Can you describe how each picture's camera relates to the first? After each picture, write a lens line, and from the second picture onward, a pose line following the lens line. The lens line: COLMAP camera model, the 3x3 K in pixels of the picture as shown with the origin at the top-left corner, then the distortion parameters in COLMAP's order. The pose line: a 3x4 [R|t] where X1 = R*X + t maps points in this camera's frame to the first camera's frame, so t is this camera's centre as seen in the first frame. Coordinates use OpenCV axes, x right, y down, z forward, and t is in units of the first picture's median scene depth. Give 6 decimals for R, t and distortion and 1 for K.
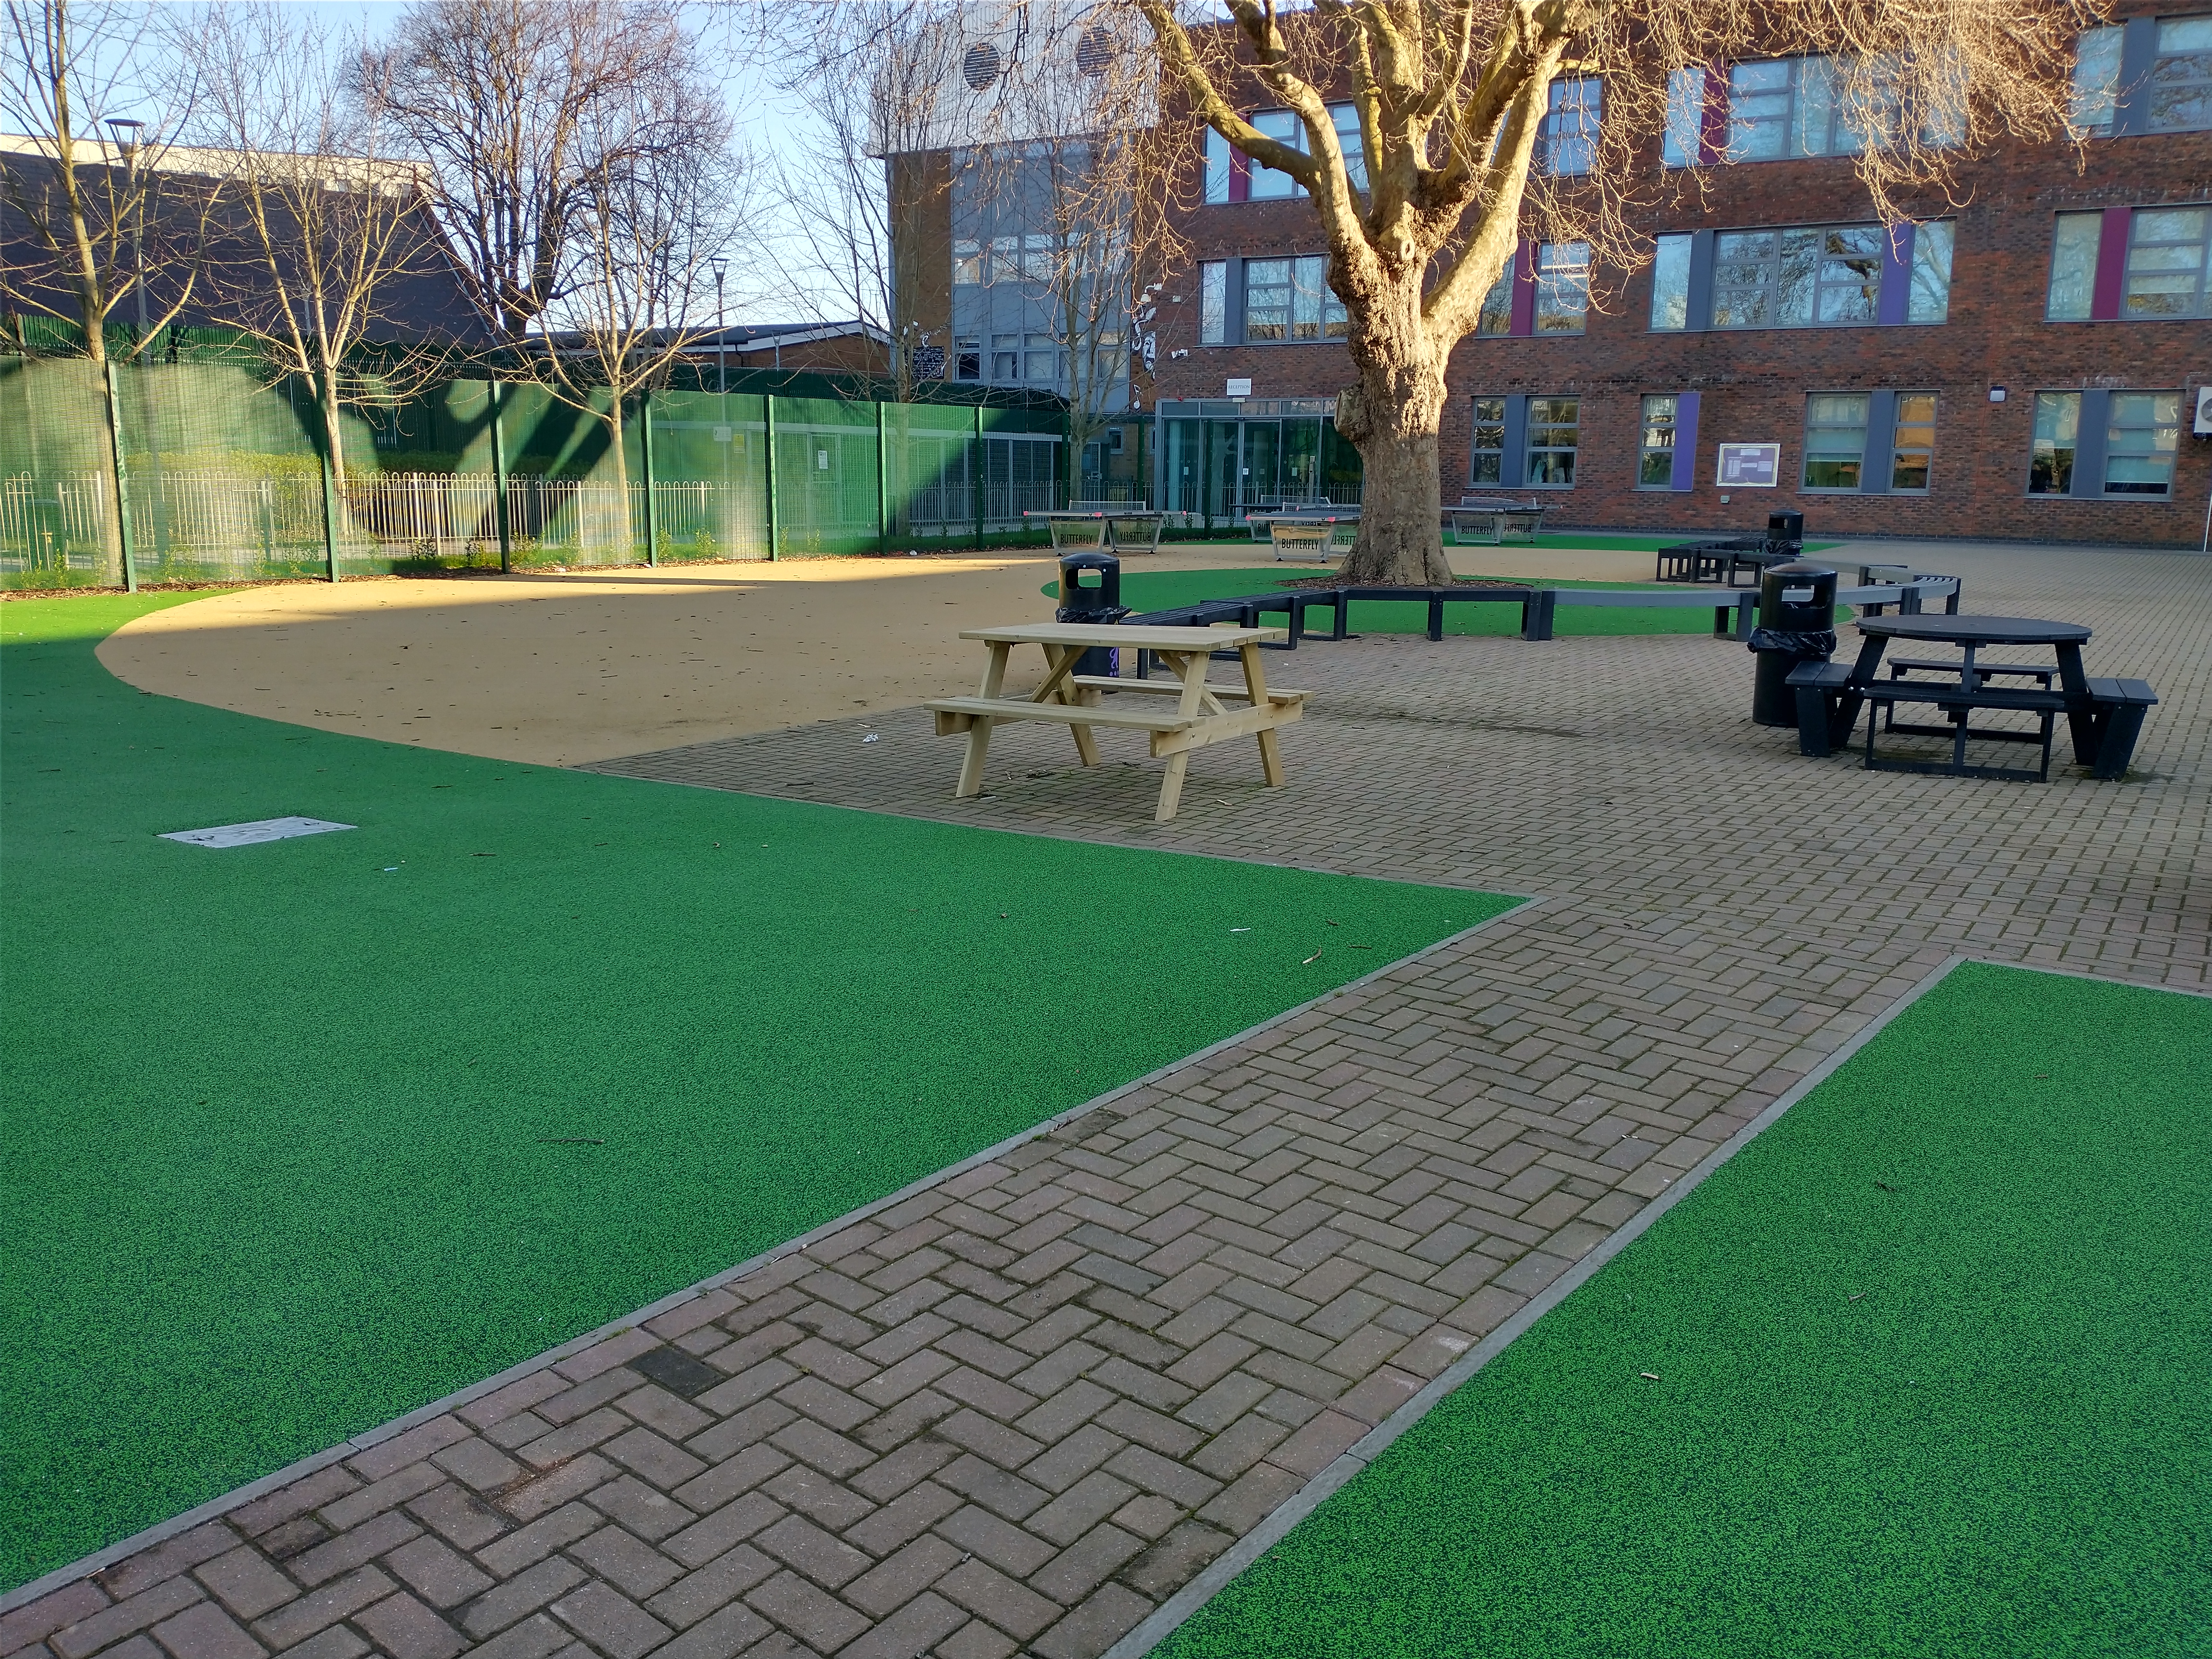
lens RADIAL K [[1769.0, 0, 1127.8], [0, 1769.0, 821.5], [0, 0, 1]] dist [0.084129, -0.145591]
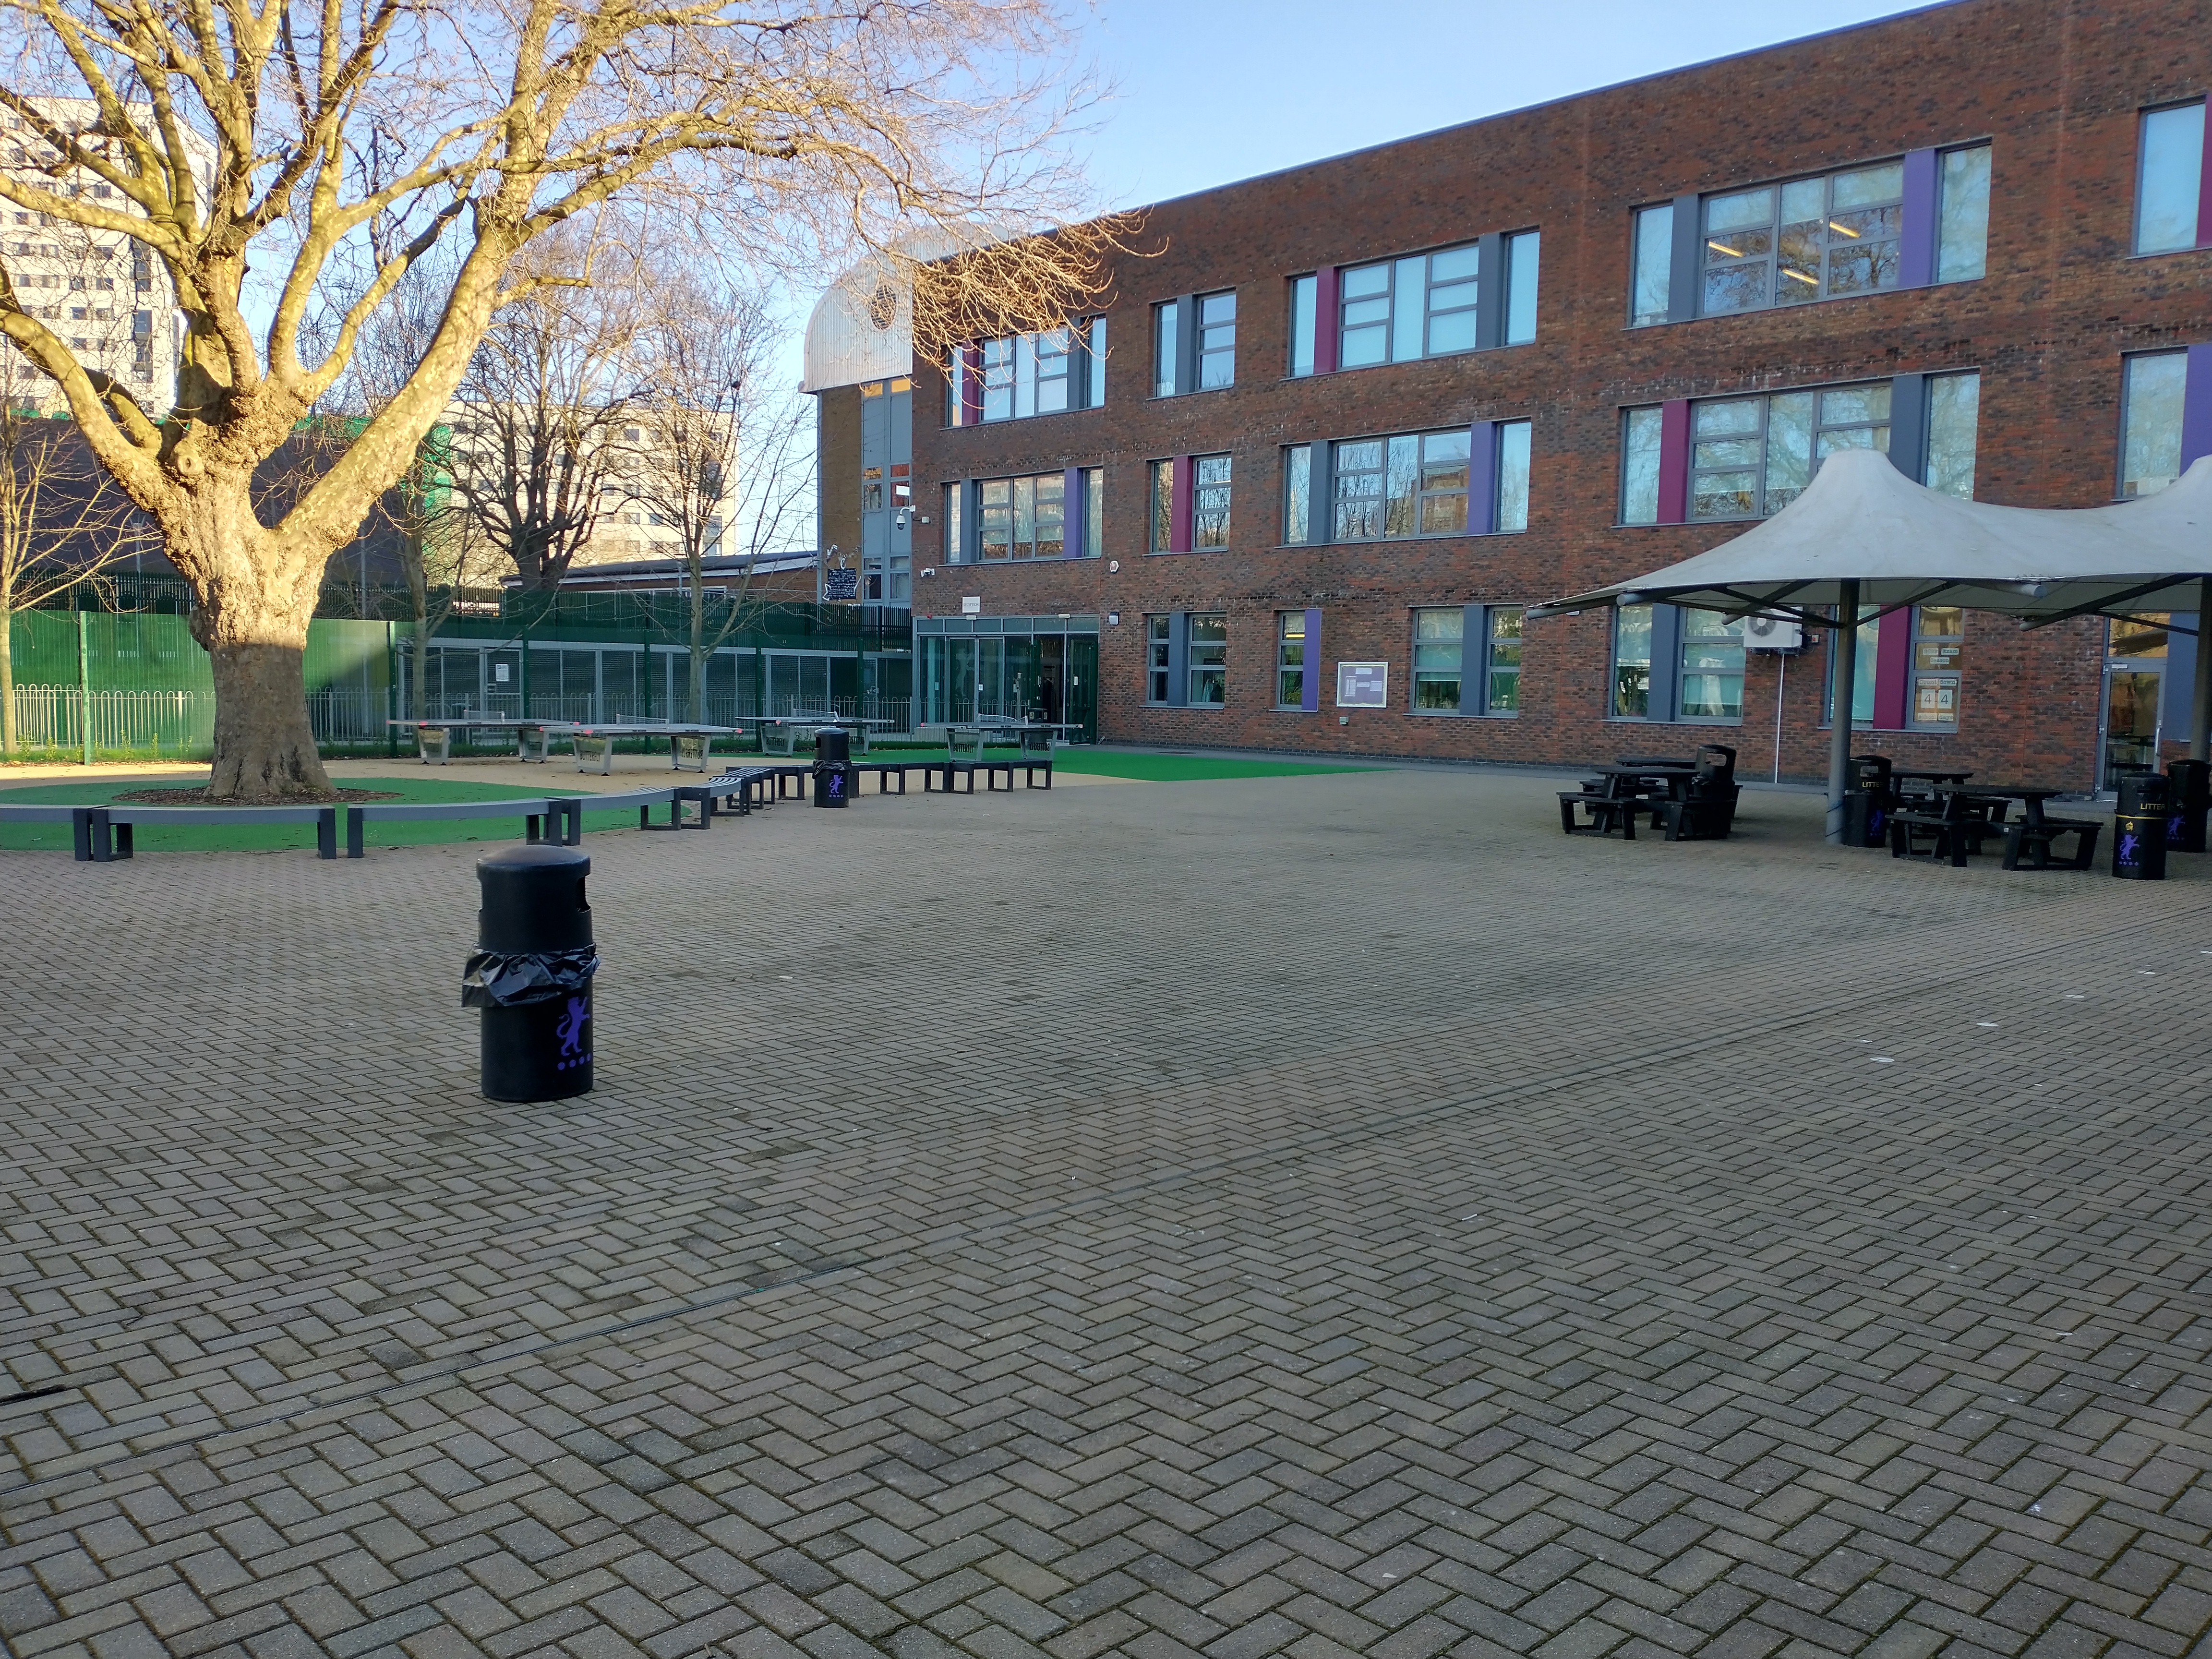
lens RADIAL K [[1769.0, 0, 1127.8], [0, 1769.0, 821.5], [0, 0, 1]] dist [0.084129, -0.145591]
pose [[0.971810, 0.022668, -0.234672, 0.452551], [-0.050687, 0.992179, -0.114064, -0.017182], [0.230251, 0.122744, 0.965359, 0.088828]]
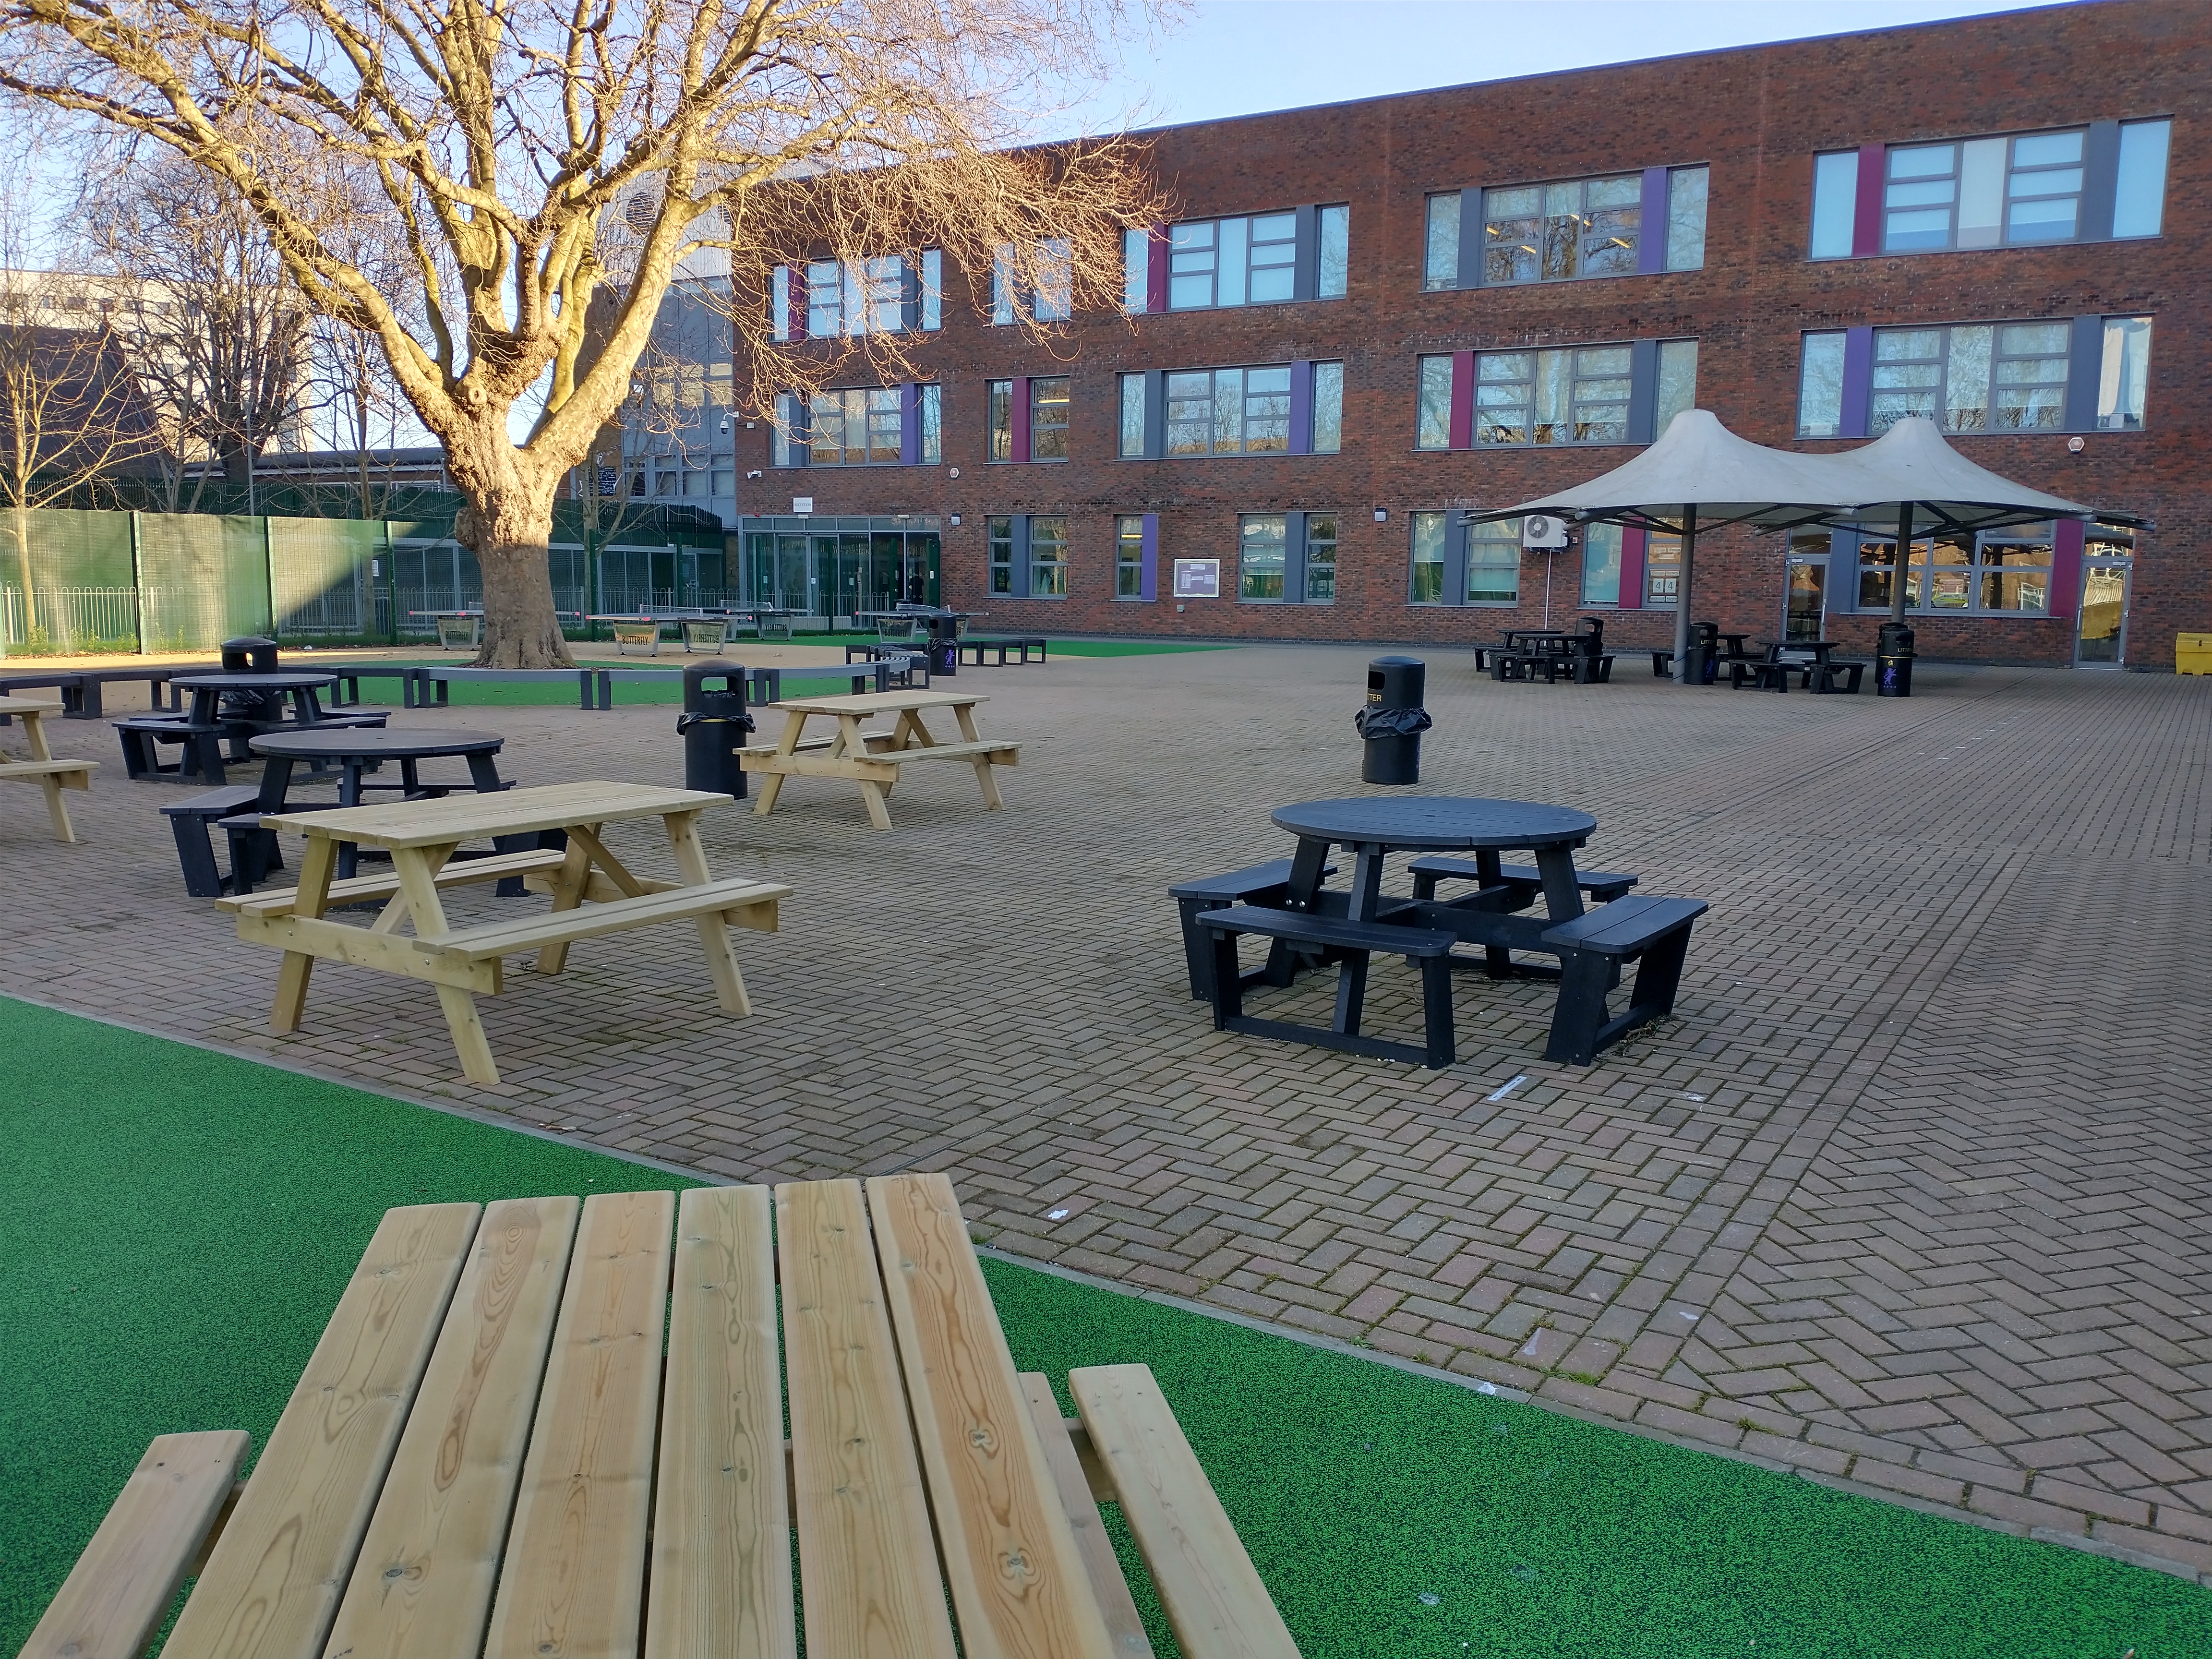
lens RADIAL K [[1769.0, 0, 1127.8], [0, 1769.0, 821.5], [0, 0, 1]] dist [0.084129, -0.145591]
pose [[0.999873, -0.001680, 0.015845, 0.289399], [0.002670, 0.998033, -0.062628, 0.023181], [-0.015709, 0.062662, 0.997911, -0.101628]]
